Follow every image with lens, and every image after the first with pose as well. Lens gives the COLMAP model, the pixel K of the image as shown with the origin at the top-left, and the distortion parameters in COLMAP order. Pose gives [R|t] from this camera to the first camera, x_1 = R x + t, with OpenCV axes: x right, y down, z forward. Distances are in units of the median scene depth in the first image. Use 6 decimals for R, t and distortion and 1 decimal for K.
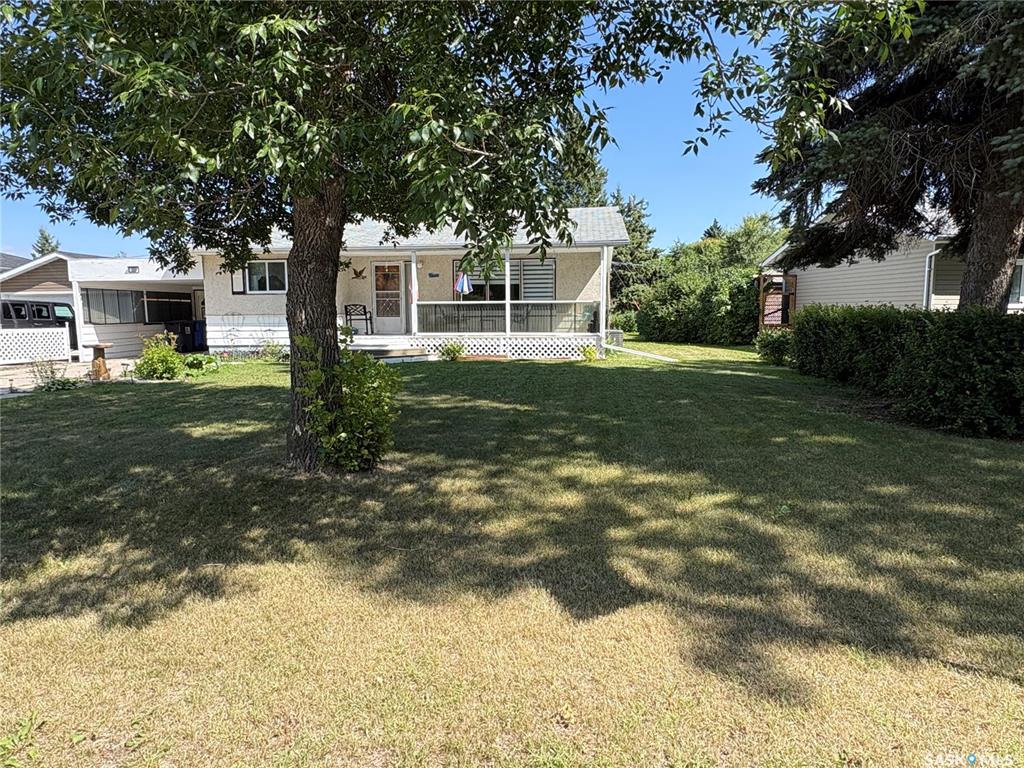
lens RADIAL K [[627.7, 0, 506.9], [0, 627.7, 392.6], [0, 0, 1]] dist [0.005992, -0.000355]
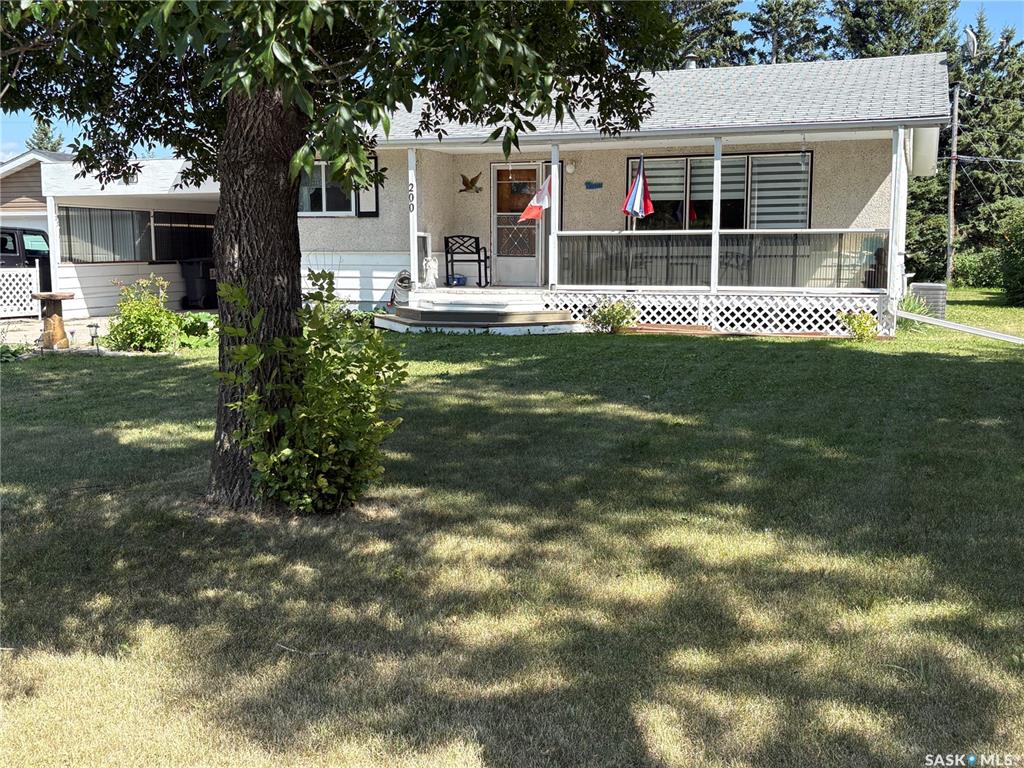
lens RADIAL K [[1079.5, 0, 513.9], [0, 1079.5, 390.4], [0, 0, 1]] dist [0.057964, 0.000000]
pose [[0.972670, 0.037355, -0.229169, 0.068675], [-0.036713, 0.999301, 0.007063, -0.002558], [0.229272, 0.001543, 0.973361, 0.014827]]
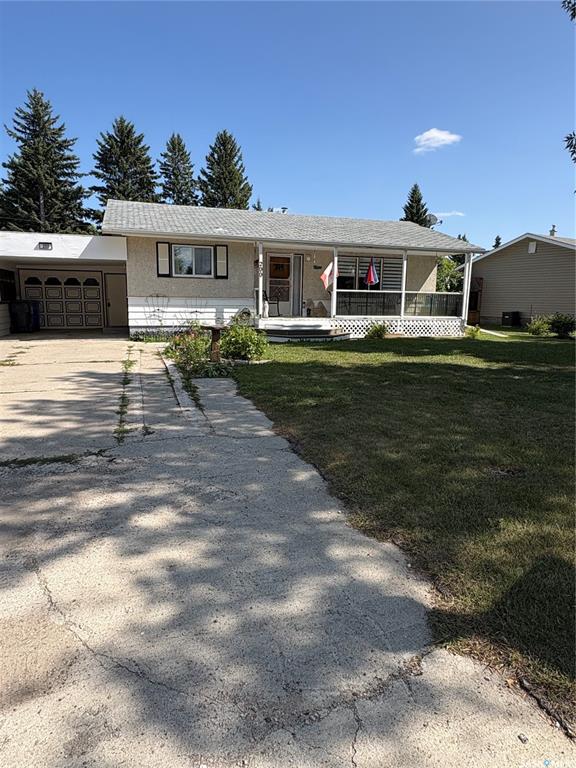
lens RADIAL K [[488.2, 0, 287.7], [0, 488.2, 386.2], [0, 0, 1]] dist [-0.001799, -0.001563]
pose [[0.907984, -0.051160, 0.415870, -0.819712], [0.029596, 0.997870, 0.058139, -0.021683], [-0.417958, -0.040482, 0.907564, 0.234535]]
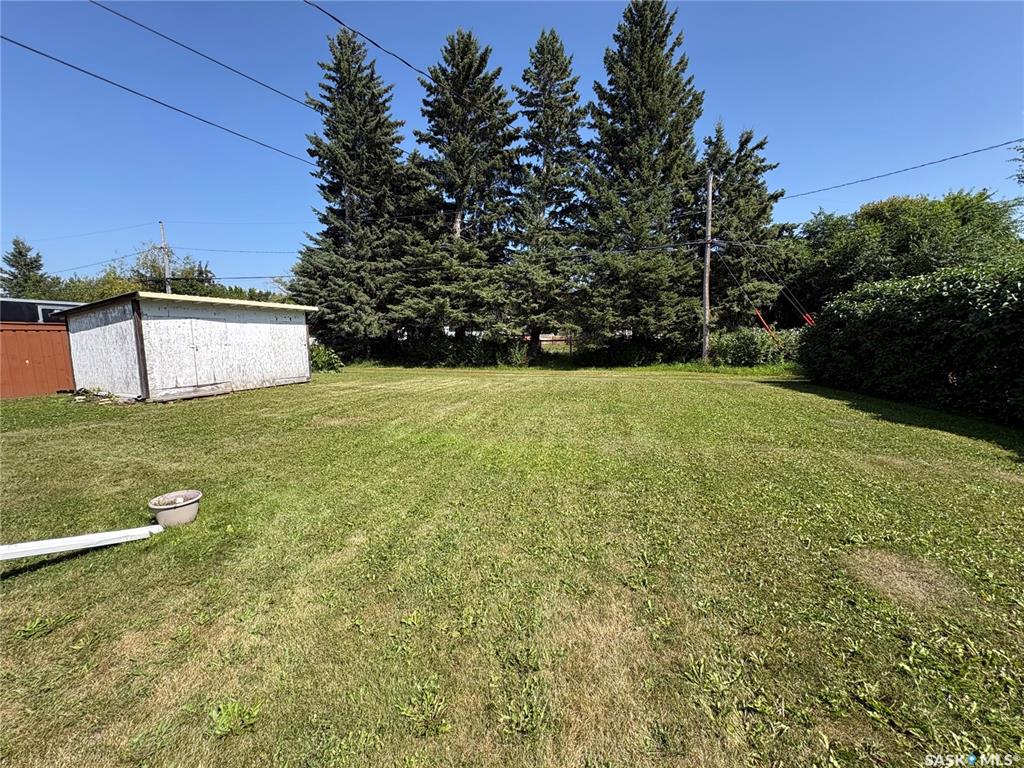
lens RADIAL K [[407.2, 0, 512.0], [0, 407.2, 385.3], [0, 0, 1]] dist [0.002810, -0.000177]
pose [[0.986766, 0.020877, -0.160803, 0.193797], [-0.021557, 0.999765, -0.002489, -0.282866], [0.160714, 0.005922, 0.986983, 2.351577]]
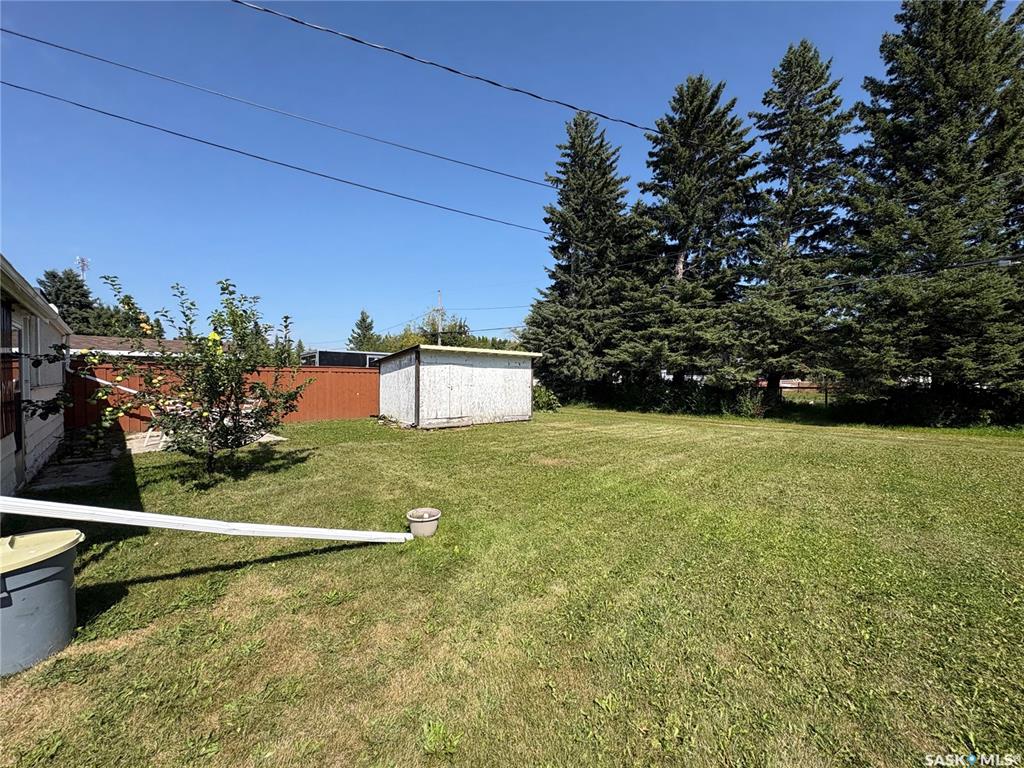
lens RADIAL K [[407.2, 0, 514.0], [0, 407.2, 384.0], [0, 0, 1]] dist [0.002810, -0.000177]
pose [[0.781416, 0.024324, -0.623536, 0.192266], [-0.092592, 0.992698, -0.077311, -0.294402], [0.617103, 0.118146, 0.777963, 2.363889]]
